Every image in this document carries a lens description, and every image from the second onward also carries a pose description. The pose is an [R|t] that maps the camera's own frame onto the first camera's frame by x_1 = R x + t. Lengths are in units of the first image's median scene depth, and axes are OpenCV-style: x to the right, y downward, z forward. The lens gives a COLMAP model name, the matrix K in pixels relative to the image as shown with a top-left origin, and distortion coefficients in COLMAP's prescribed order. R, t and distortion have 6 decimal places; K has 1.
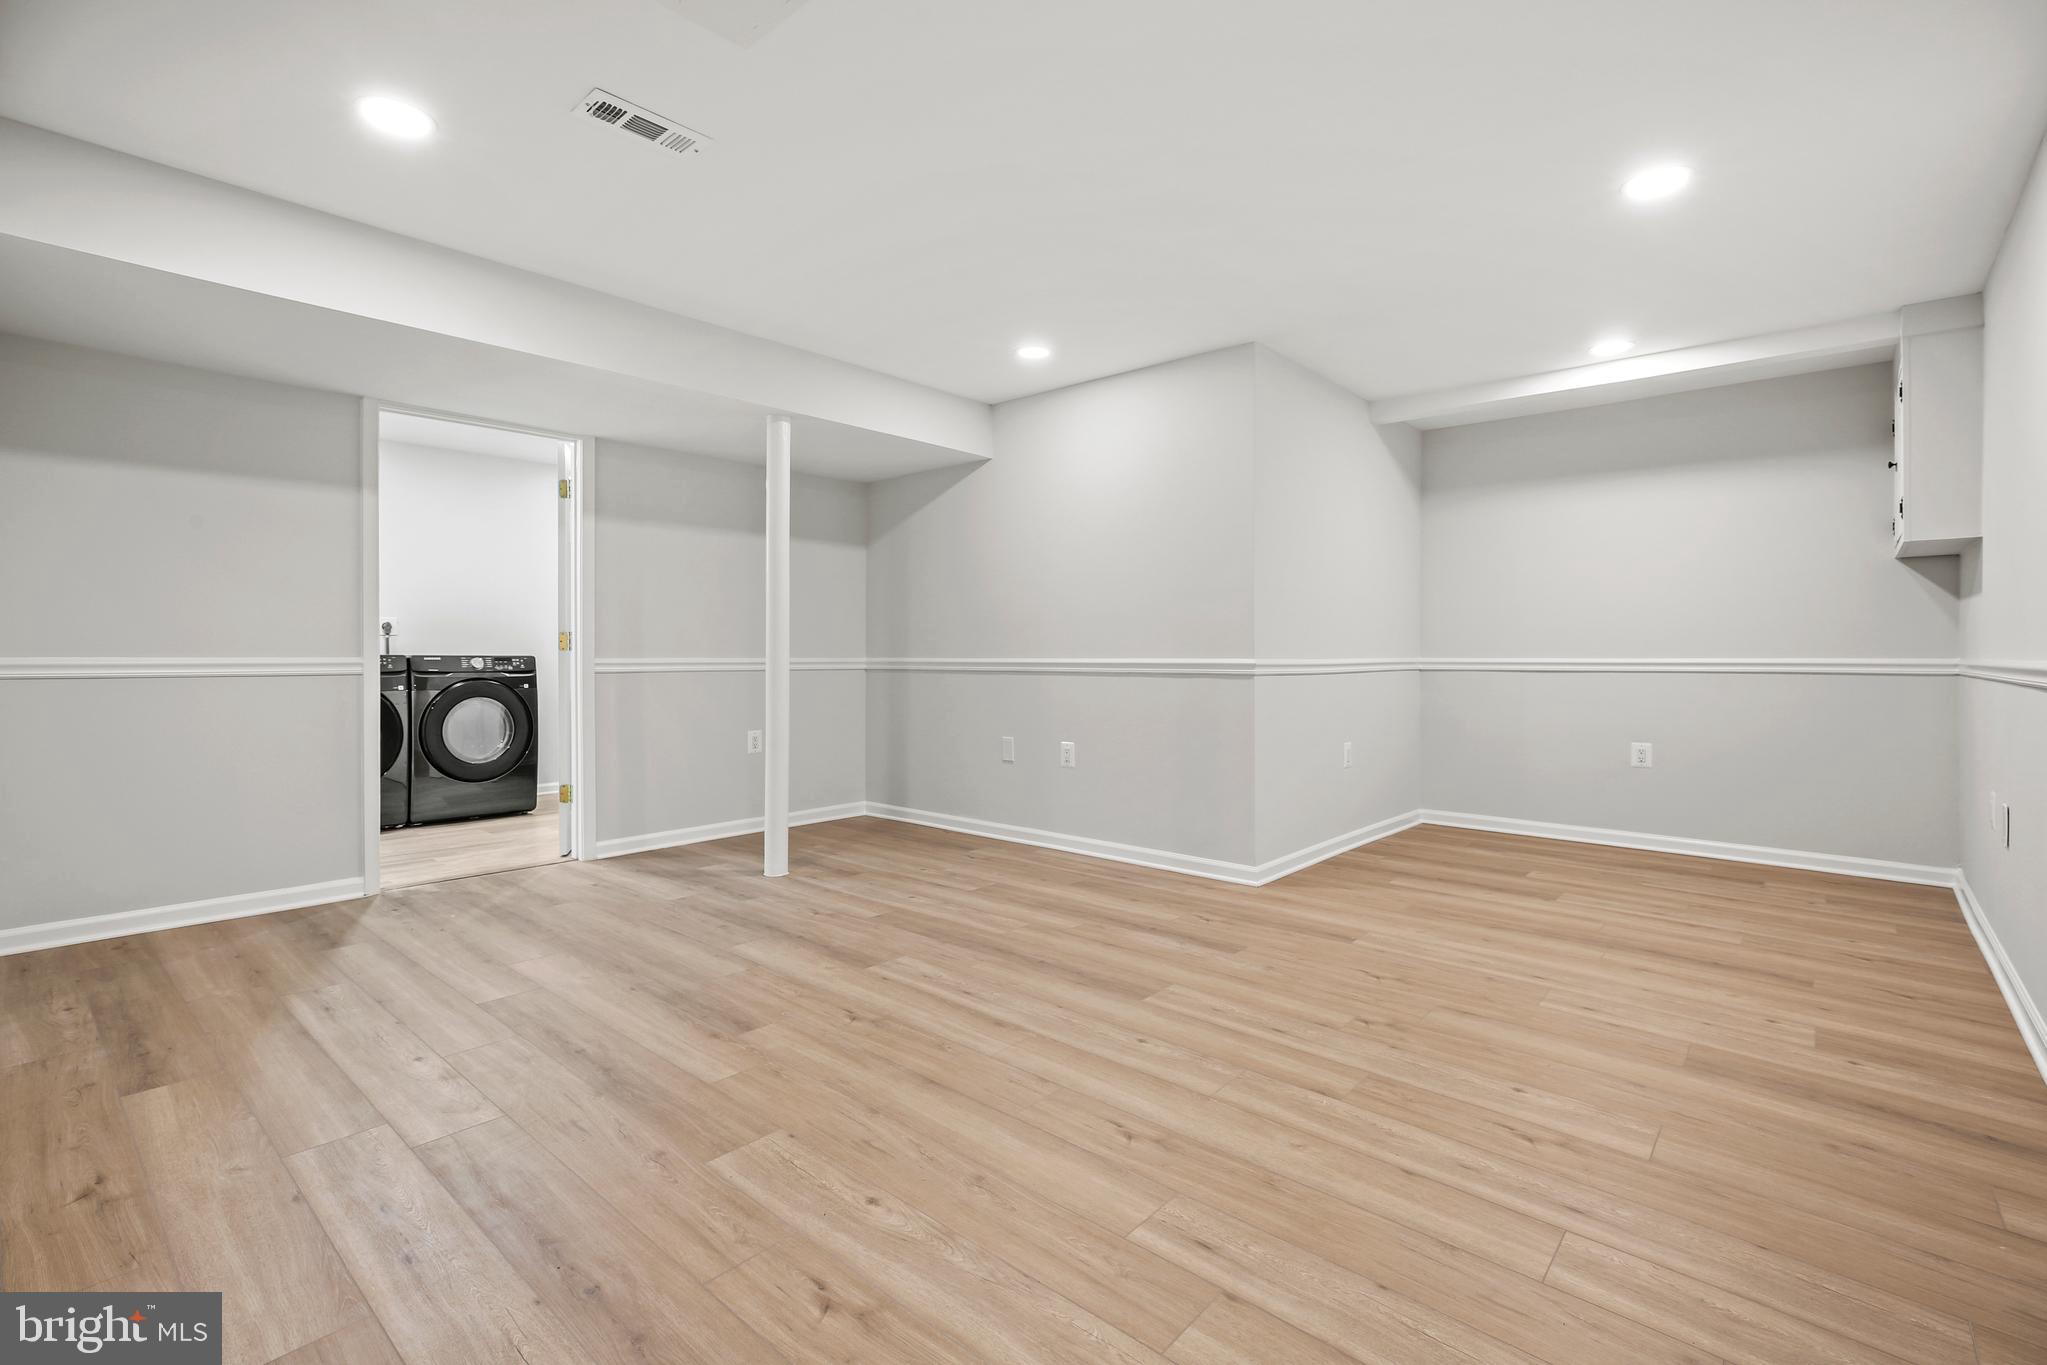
lens RADIAL K [[932.8, 0, 1022.8], [0, 932.8, 671.1], [0, 0, 1]] dist [-0.026910, 0.013858]
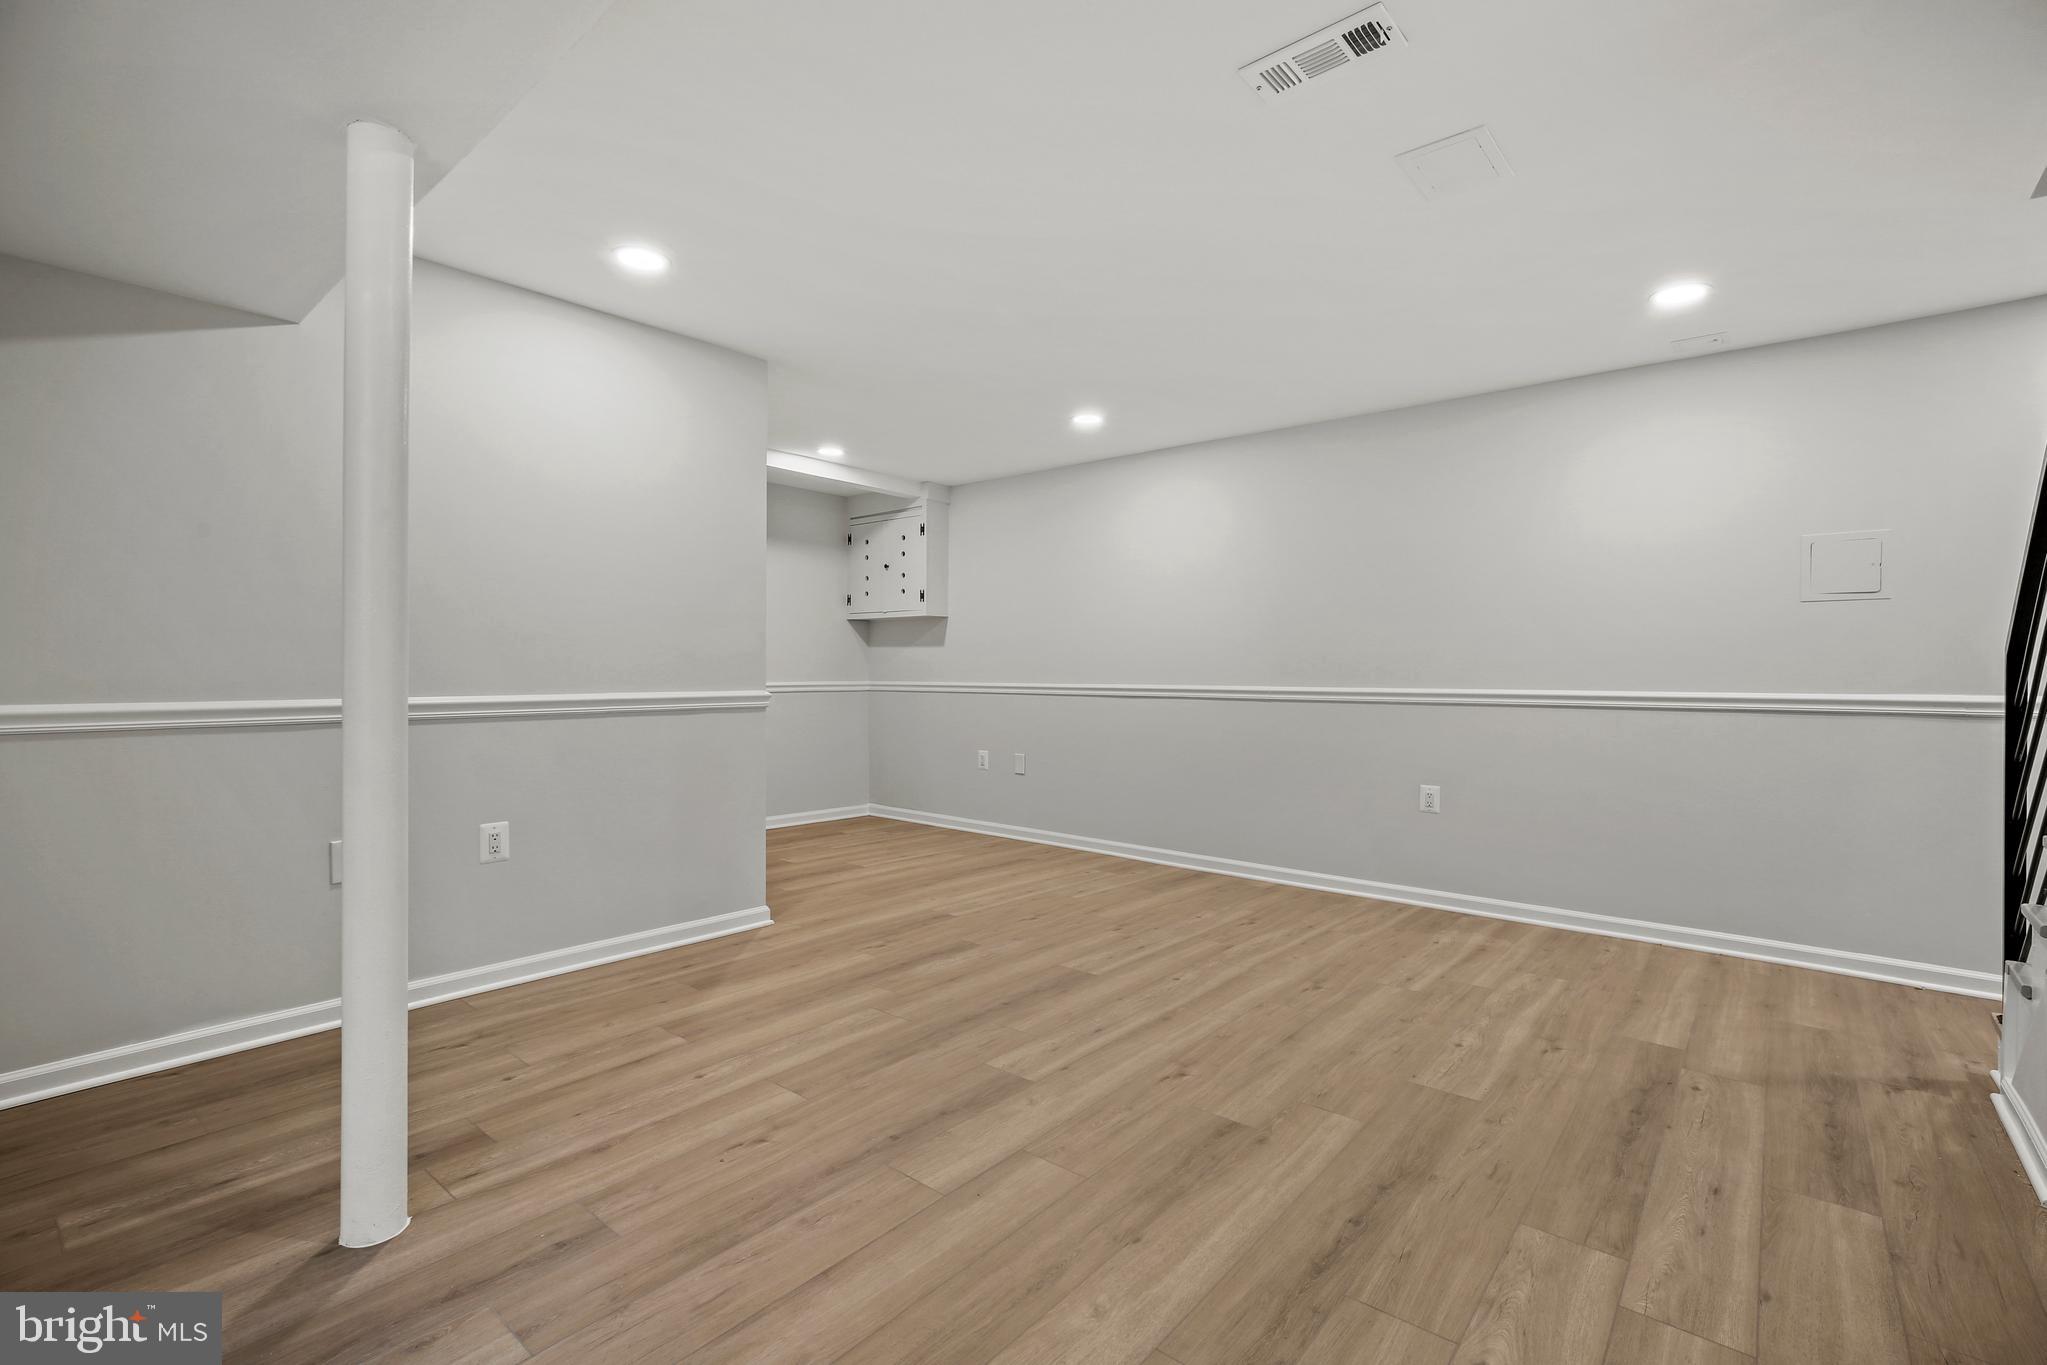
lens RADIAL K [[932.8, 0, 1034.2], [0, 932.8, 682.0], [0, 0, 1]] dist [-0.026910, 0.013858]
pose [[-0.037382, -0.012447, 0.999224, -1.115157], [0.016288, 0.999782, 0.013063, -0.044800], [-0.999168, 0.016764, -0.037171, 1.168871]]
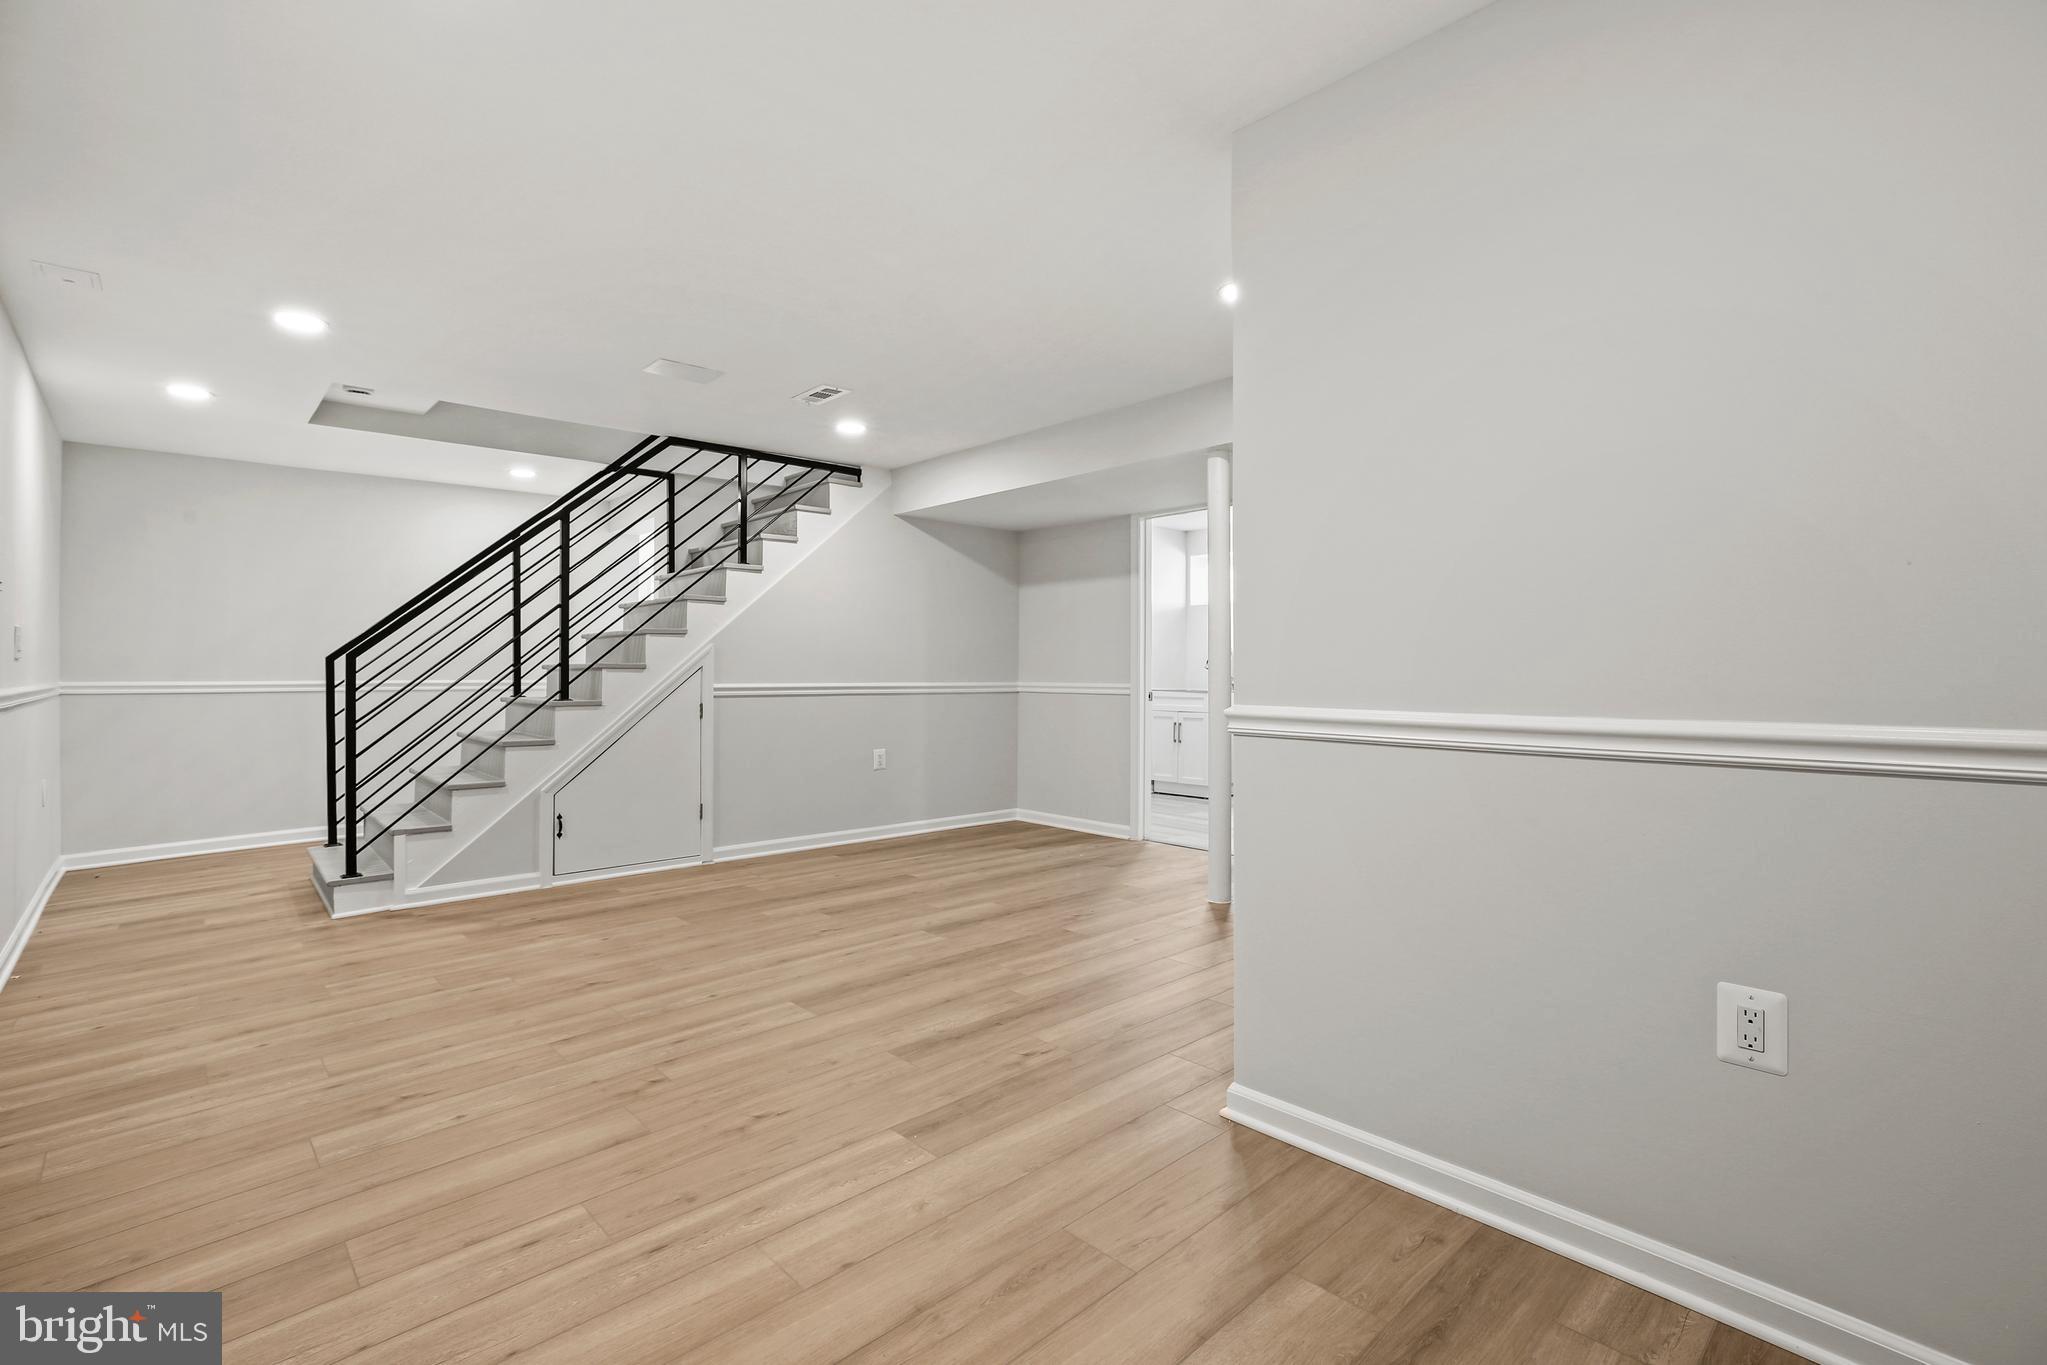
lens RADIAL K [[932.8, 0, 1020.9], [0, 932.8, 675.4], [0, 0, 1]] dist [-0.026910, 0.013858]
pose [[-0.097080, 0.002220, -0.995274, 1.251594], [-0.022410, 0.999739, 0.004416, -0.046097], [0.995024, 0.022732, -0.097005, 1.431009]]
